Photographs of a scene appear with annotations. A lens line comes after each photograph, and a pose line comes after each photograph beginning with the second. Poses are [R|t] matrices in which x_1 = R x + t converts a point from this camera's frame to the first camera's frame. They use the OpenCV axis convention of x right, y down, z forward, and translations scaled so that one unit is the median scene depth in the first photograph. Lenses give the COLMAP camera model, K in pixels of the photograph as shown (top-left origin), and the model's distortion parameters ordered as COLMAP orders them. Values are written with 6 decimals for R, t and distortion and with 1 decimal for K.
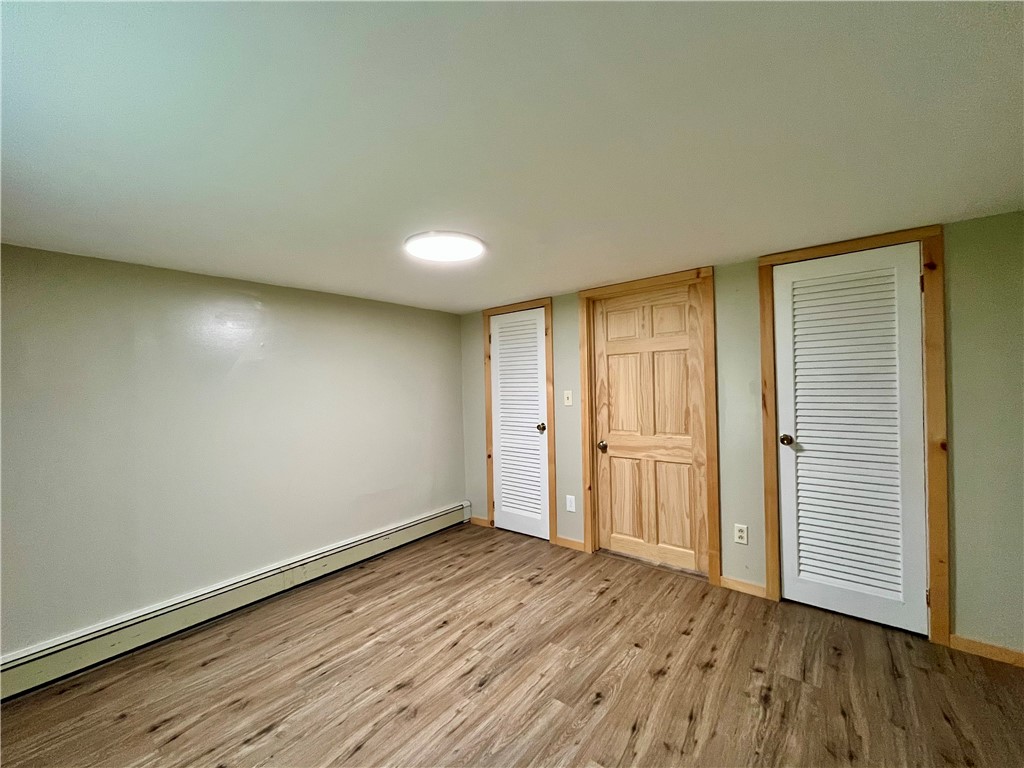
lens RADIAL K [[416.4, 0, 508.0], [0, 416.4, 381.3], [0, 0, 1]] dist [-0.002869, 0.000260]
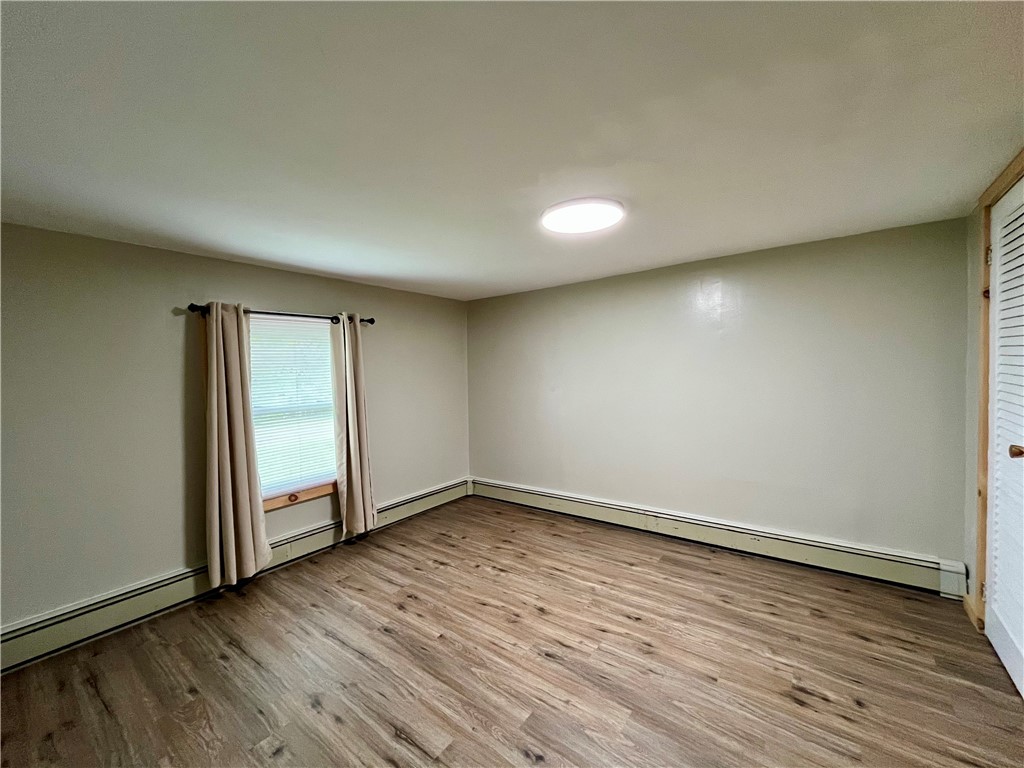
lens RADIAL K [[416.4, 0, 508.5], [0, 416.4, 386.2], [0, 0, 1]] dist [-0.002869, 0.000260]
pose [[0.023742, 0.070320, -0.997242, 0.730205], [0.038066, 0.996736, 0.071191, -0.006726], [0.998993, -0.039651, 0.020988, 0.727752]]
